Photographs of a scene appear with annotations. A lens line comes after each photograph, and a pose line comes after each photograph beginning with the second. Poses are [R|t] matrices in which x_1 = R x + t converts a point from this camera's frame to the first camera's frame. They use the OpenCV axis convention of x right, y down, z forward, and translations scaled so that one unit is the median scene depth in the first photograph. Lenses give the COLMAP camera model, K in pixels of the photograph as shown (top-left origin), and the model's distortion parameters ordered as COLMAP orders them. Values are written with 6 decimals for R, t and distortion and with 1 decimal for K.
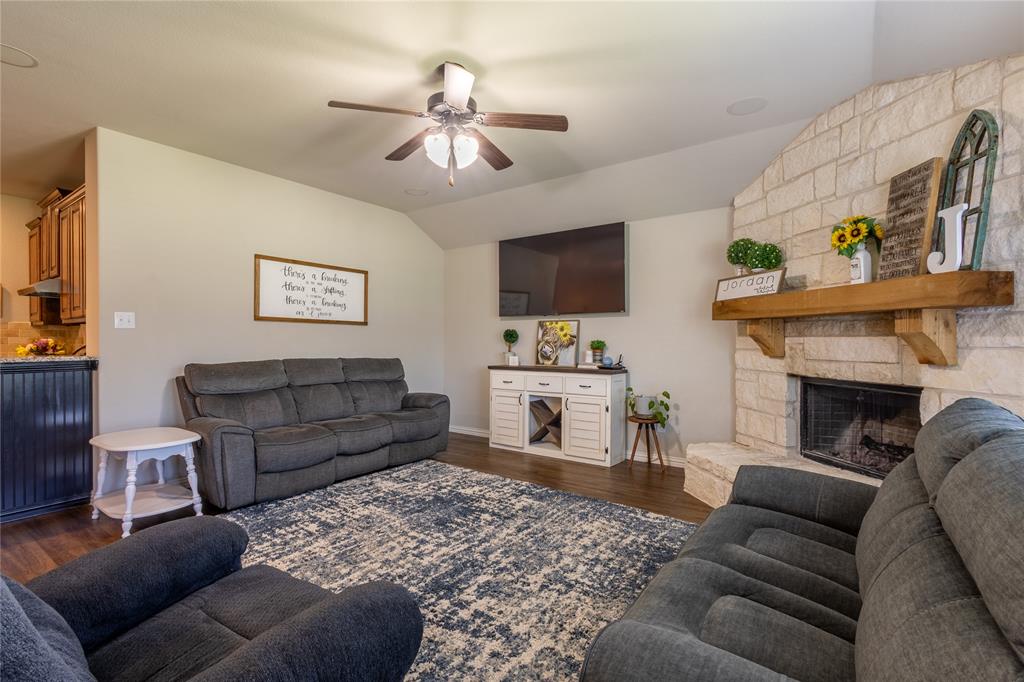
lens RADIAL K [[468.4, 0, 510.4], [0, 468.4, 340.4], [0, 0, 1]] dist [0.013324, -0.004662]
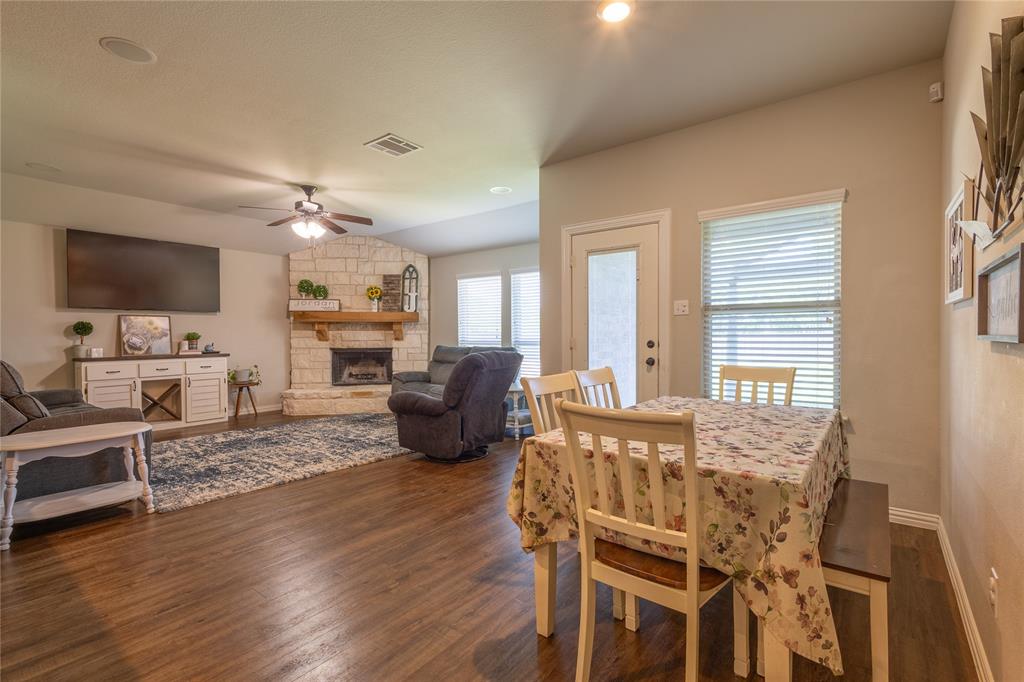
lens RADIAL K [[468.4, 0, 510.4], [0, 468.4, 340.4], [0, 0, 1]] dist [0.013324, -0.004662]
pose [[0.042612, -0.013549, 0.999000, -1.660132], [0.005621, 0.999895, 0.013321, 0.013853], [-0.999076, 0.005048, 0.042683, 0.102553]]
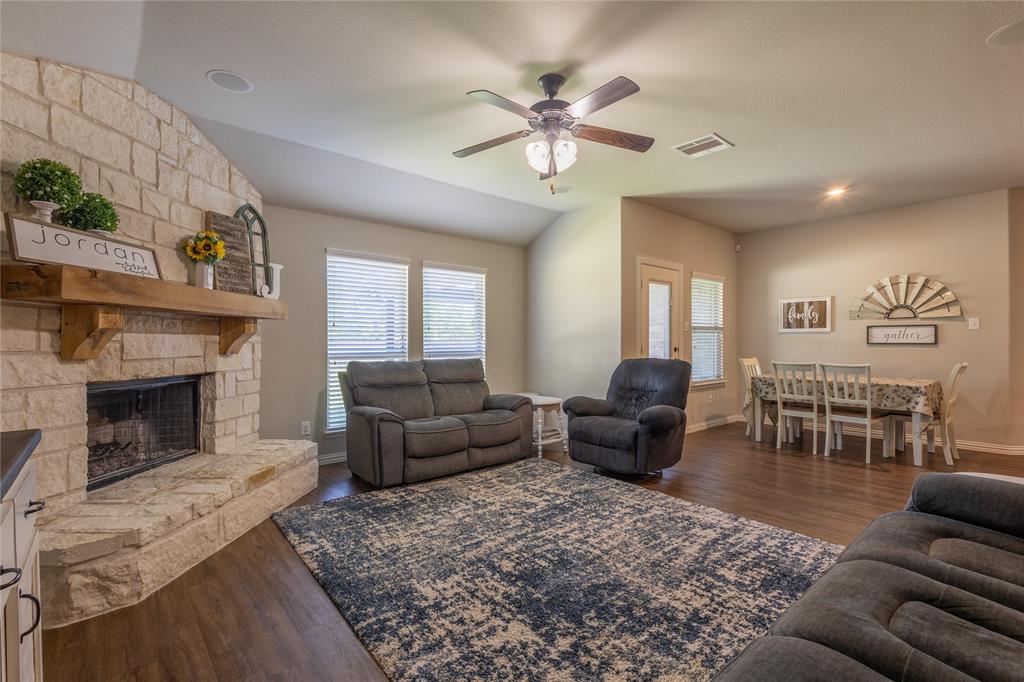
lens RADIAL K [[468.4, 0, 510.4], [0, 468.4, 340.4], [0, 0, 1]] dist [0.013324, -0.004662]
pose [[-0.973642, 0.002491, 0.228069, -0.230492], [0.002011, 0.999995, -0.002339, 0.009514], [-0.228073, -0.001819, -0.973642, 1.725772]]
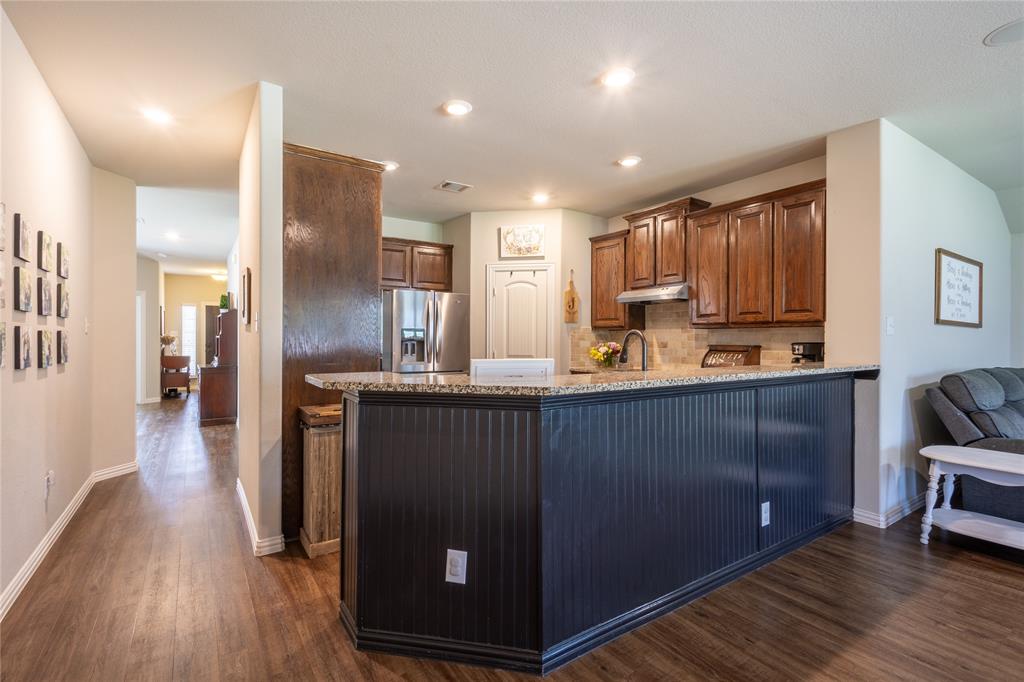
lens RADIAL K [[468.4, 0, 510.4], [0, 468.4, 340.4], [0, 0, 1]] dist [0.013324, -0.004662]
pose [[0.937640, 0.002534, -0.347597, -1.327866], [-0.001426, 0.999993, 0.003443, -0.018560], [0.347604, -0.002732, 0.937638, -0.136755]]
